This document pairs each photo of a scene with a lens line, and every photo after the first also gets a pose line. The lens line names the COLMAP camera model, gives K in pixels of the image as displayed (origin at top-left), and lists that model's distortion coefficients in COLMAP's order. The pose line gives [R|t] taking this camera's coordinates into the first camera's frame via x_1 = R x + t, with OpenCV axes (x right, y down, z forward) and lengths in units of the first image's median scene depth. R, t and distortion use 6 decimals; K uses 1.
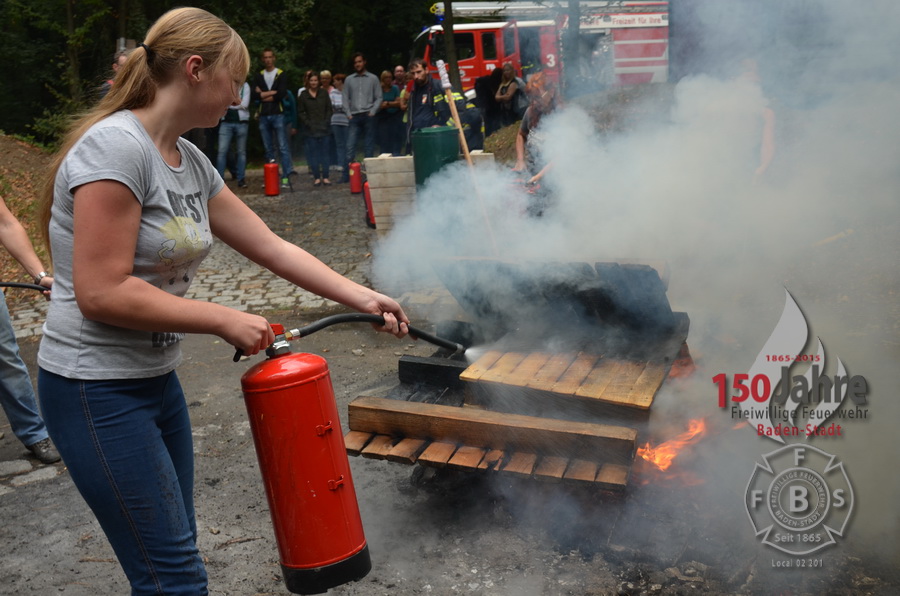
lens RADIAL K [[940.3, 0, 445.7], [0, 940.3, 293.1], [0, 0, 1]] dist [-0.026318, 0.000000]
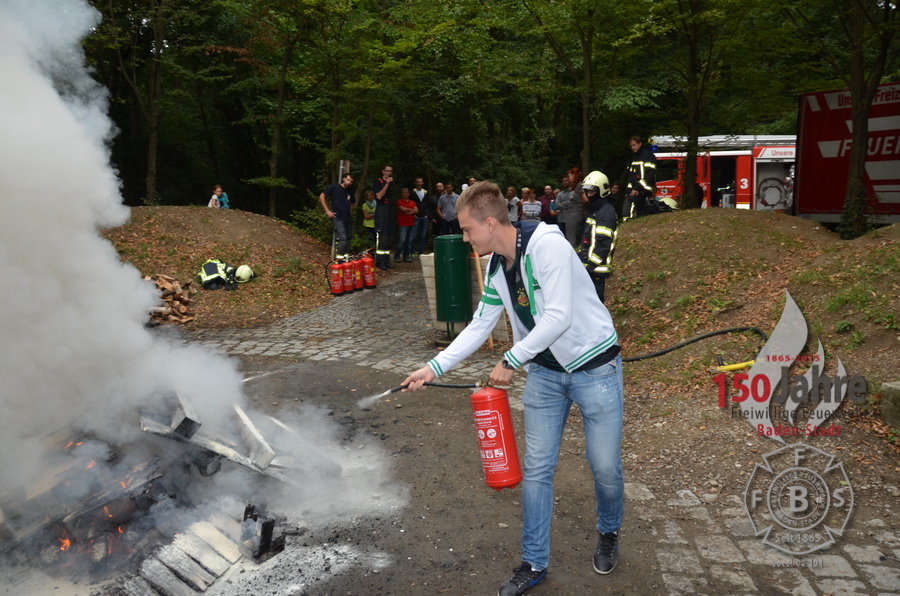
lens RADIAL K [[697.6, 0, 450.3], [0, 697.6, 289.3], [0, 0, 1]] dist [-0.035661, 0.012443]
pose [[0.897246, 0.096593, -0.430835, 0.282426], [-0.129823, 0.990359, -0.048329, -0.039024], [0.422013, 0.099295, 0.901136, 0.100279]]
